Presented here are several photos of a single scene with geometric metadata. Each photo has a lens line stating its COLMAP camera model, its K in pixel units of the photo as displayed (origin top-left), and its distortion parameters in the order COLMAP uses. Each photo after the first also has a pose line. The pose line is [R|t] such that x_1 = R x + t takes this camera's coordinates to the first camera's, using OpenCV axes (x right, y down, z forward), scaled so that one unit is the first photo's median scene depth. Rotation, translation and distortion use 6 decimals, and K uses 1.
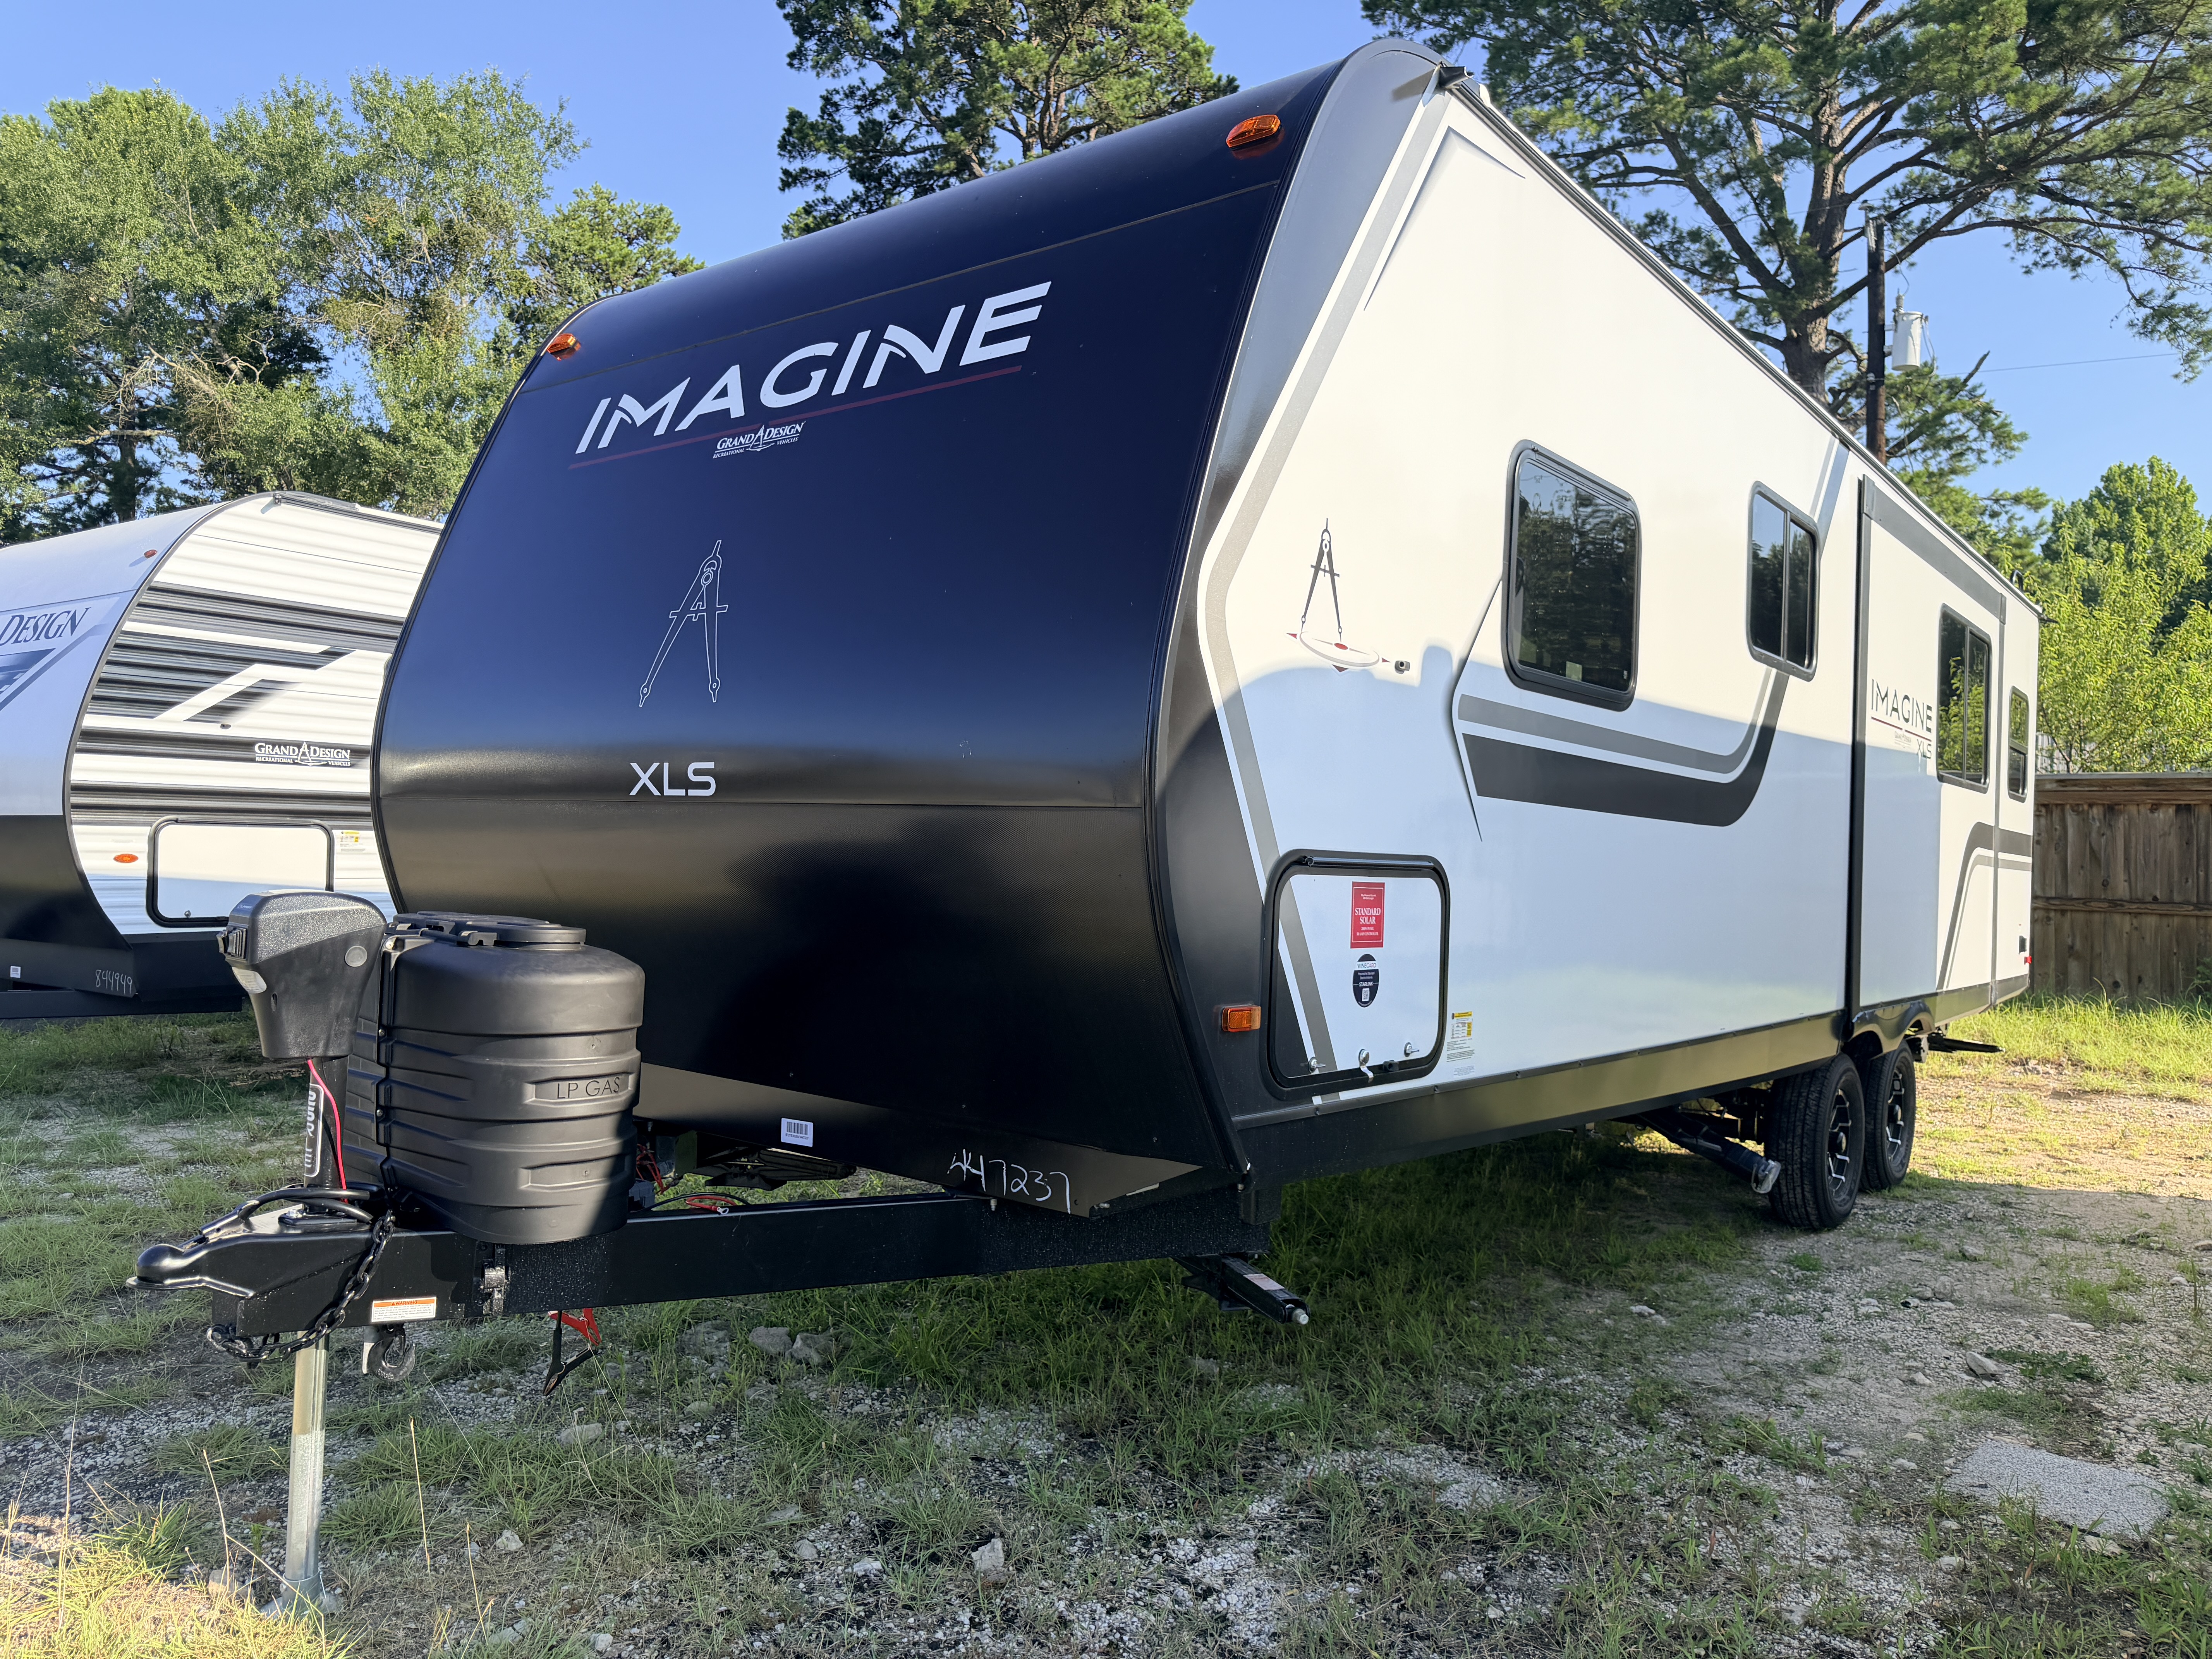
lens RADIAL K [[1578.3, 0, 1116.1], [0, 1578.3, 837.4], [0, 0, 1]] dist [0.025633, -0.011449]
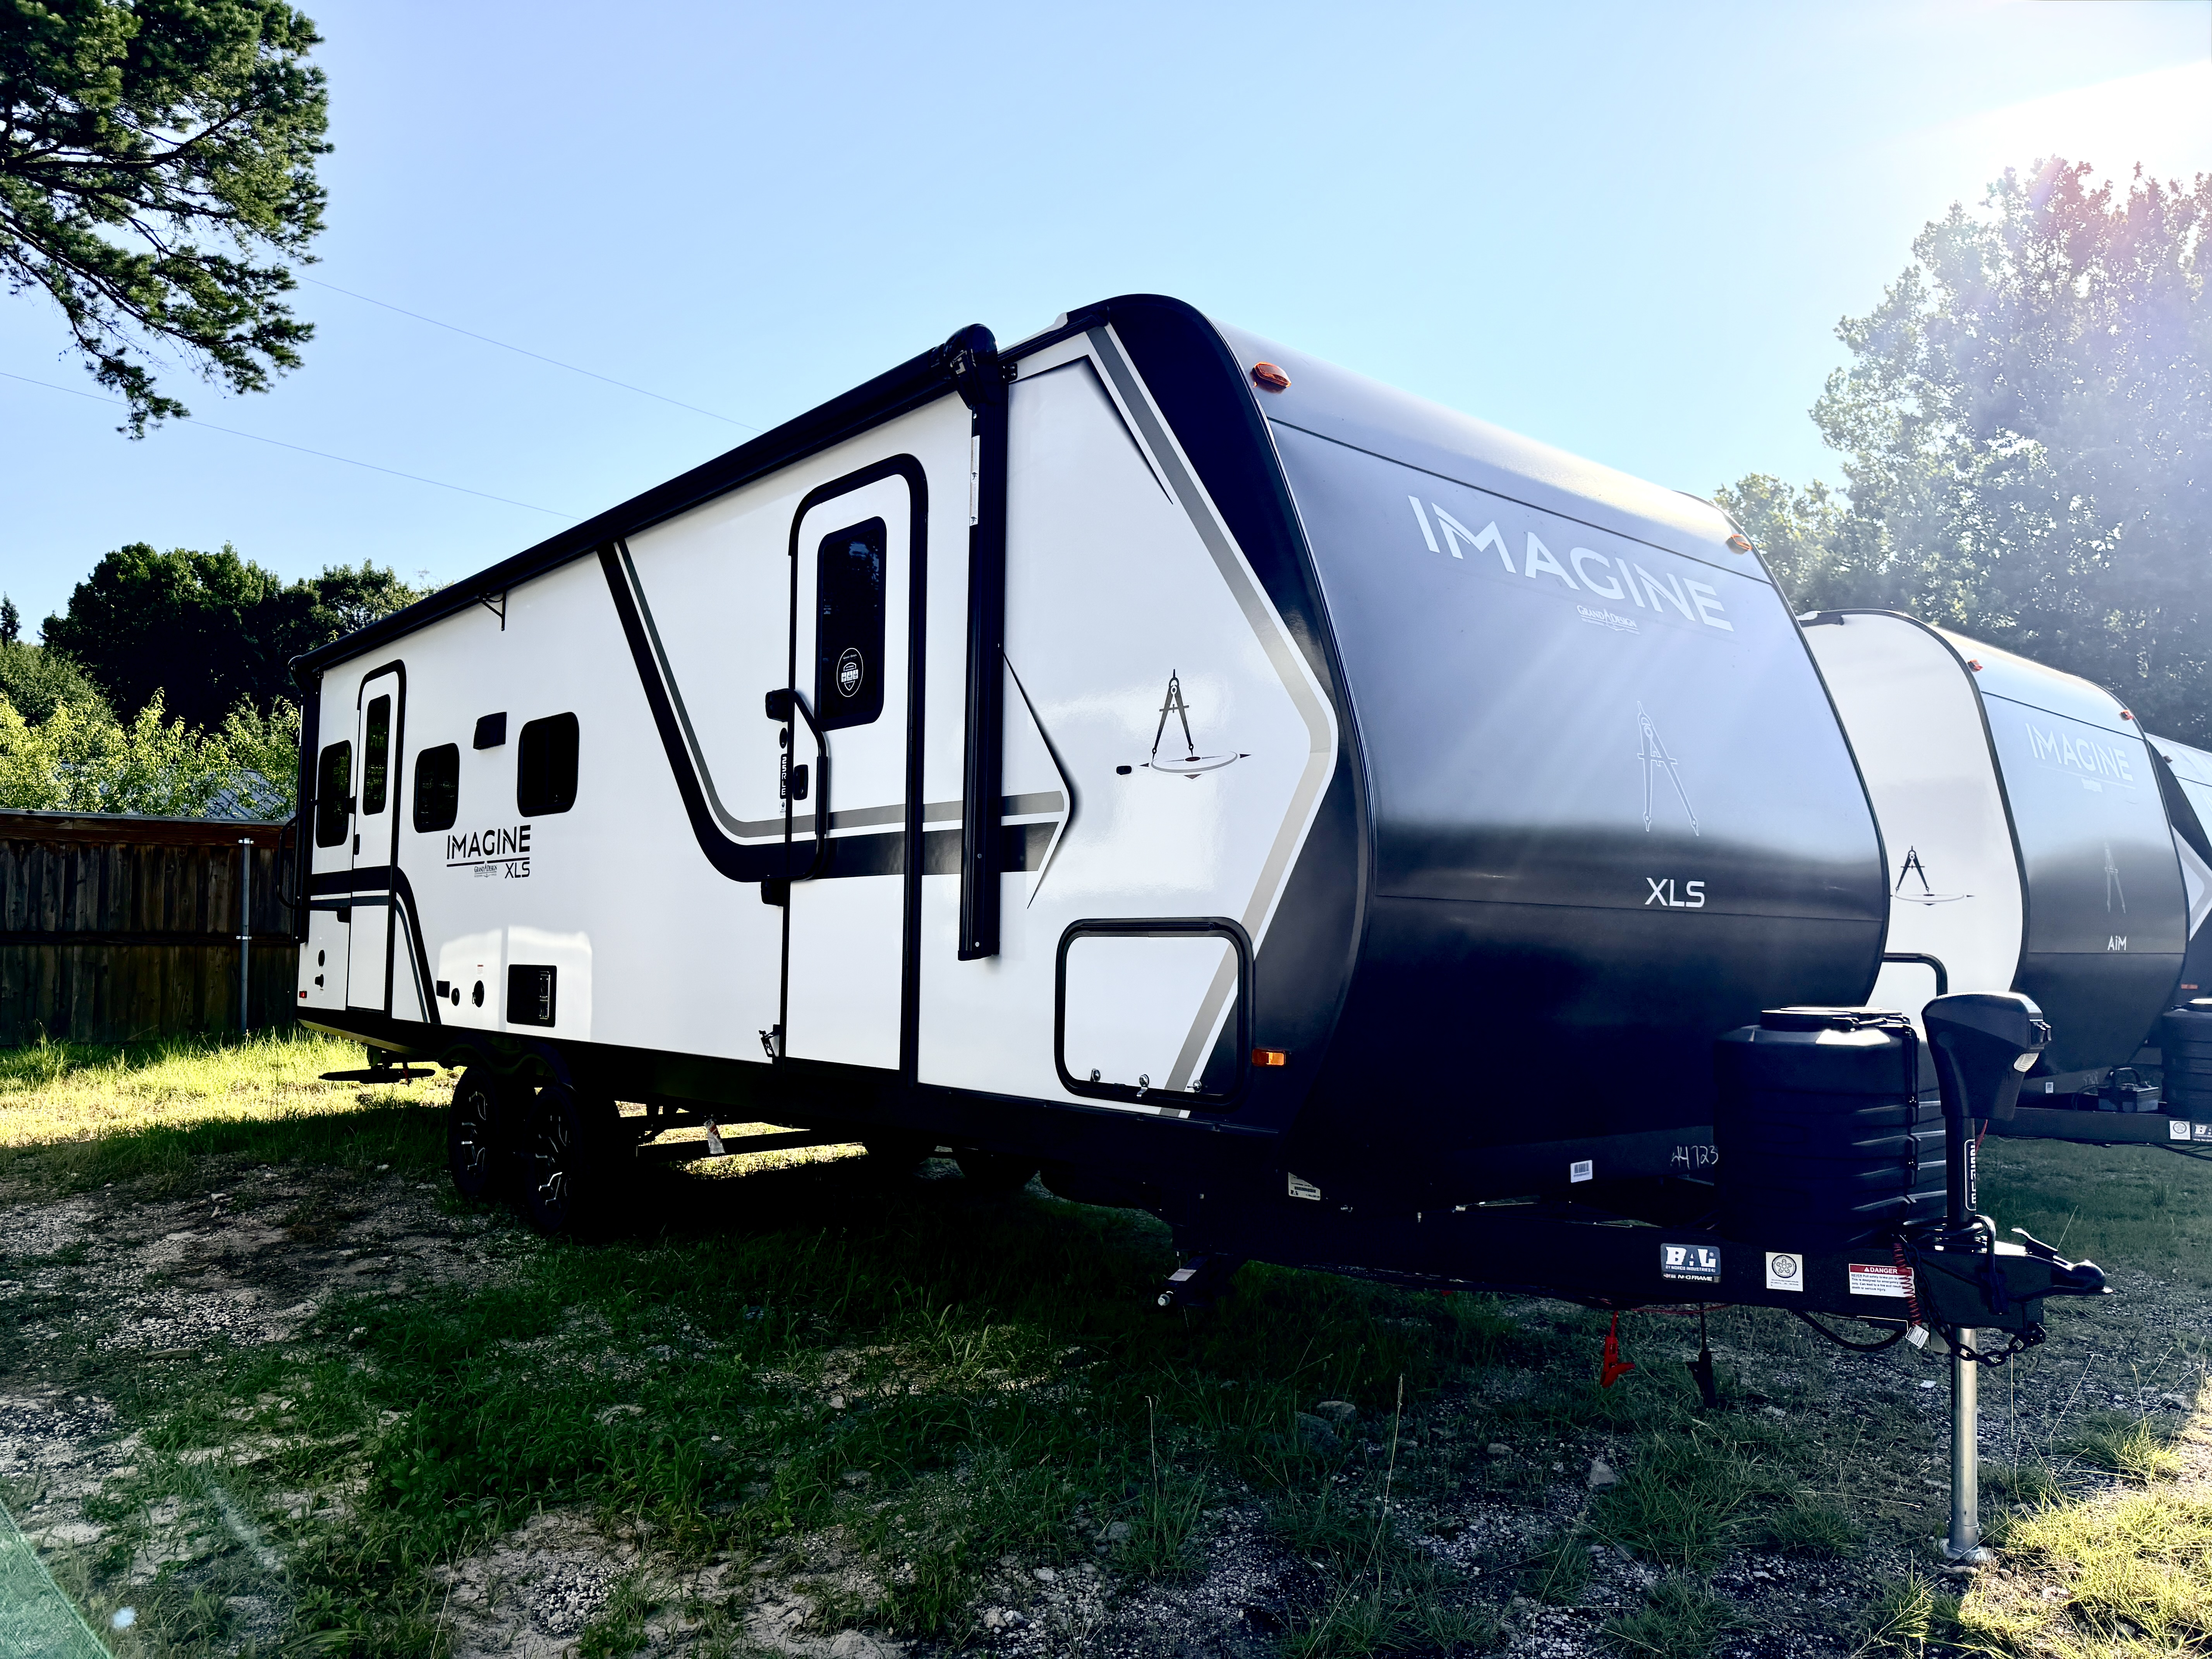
lens RADIAL K [[1578.3, 0, 1155.5], [0, 1578.3, 846.1], [0, 0, 1]] dist [0.025633, -0.011449]
pose [[0.184224, 0.028862, 0.982460, -1.532199], [-0.014492, 0.999540, -0.026646, -0.033105], [-0.982777, -0.009329, 0.184557, 1.125116]]
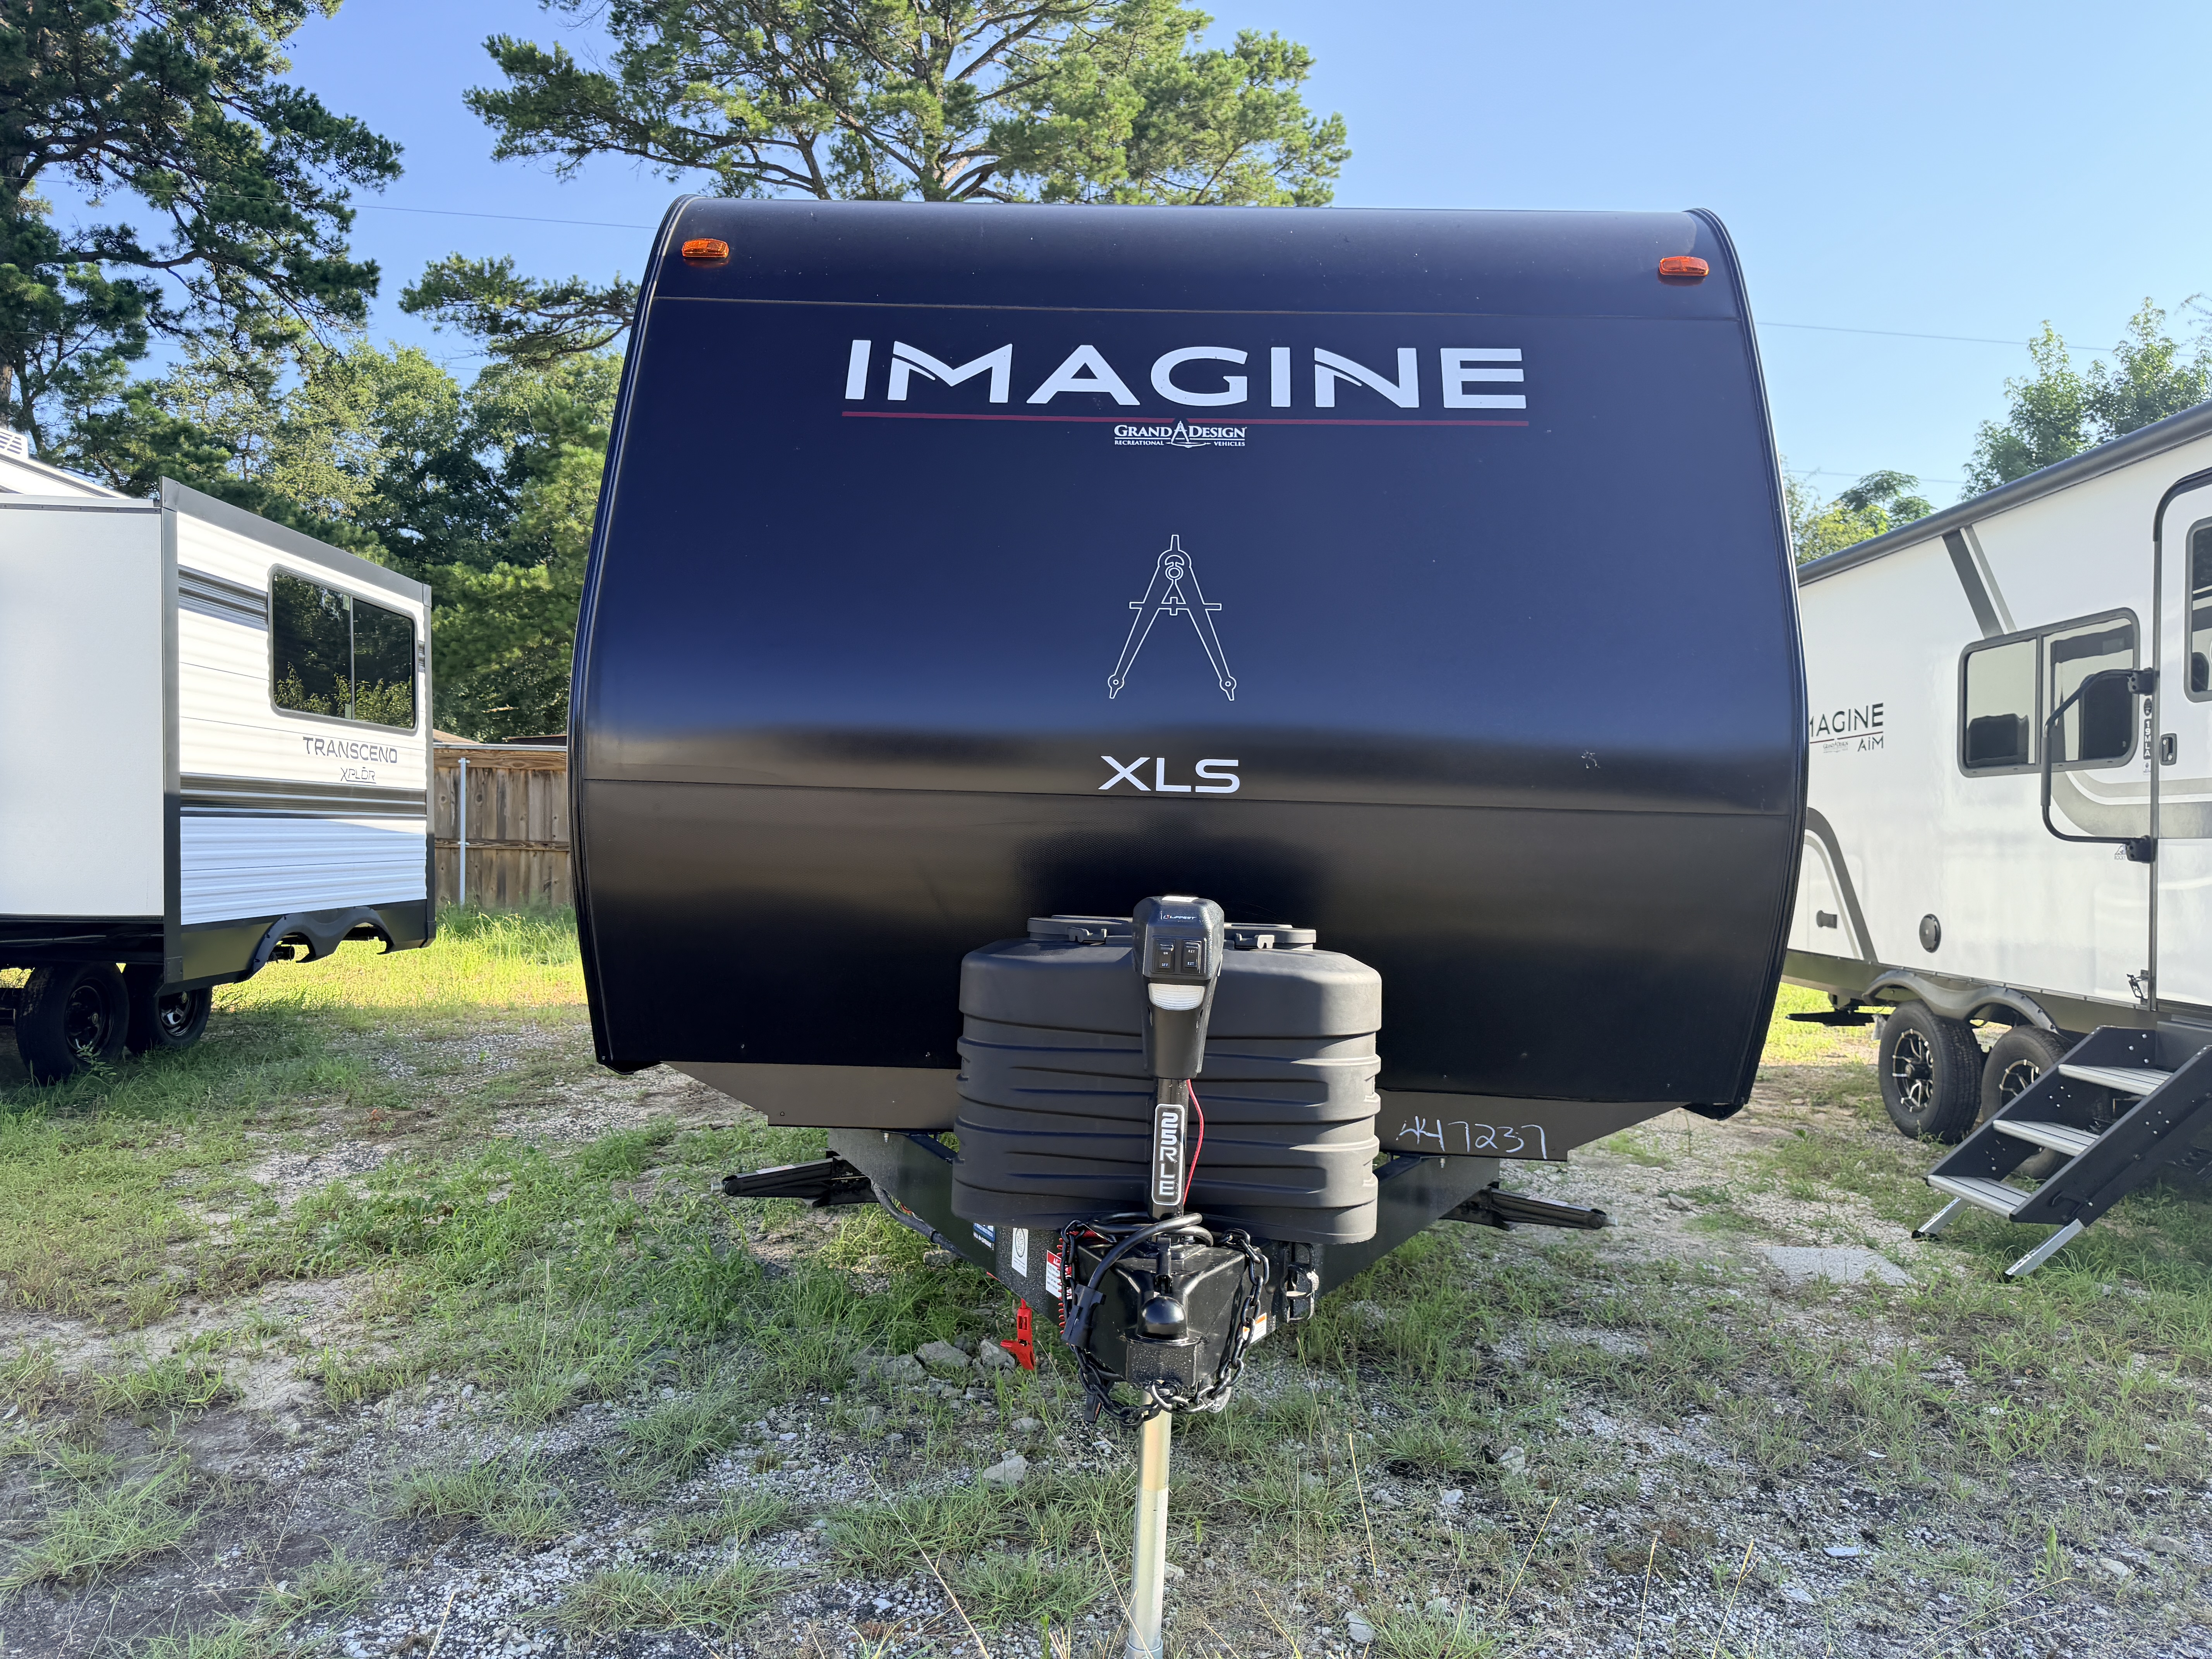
lens RADIAL K [[1578.3, 0, 1100.6], [0, 1578.3, 826.0], [0, 0, 1]] dist [0.025633, -0.011449]
pose [[0.807564, -0.002272, 0.589776, -0.857964], [-0.005706, 0.999916, 0.011666, -0.015405], [-0.589753, -0.012786, 0.807483, 0.220385]]
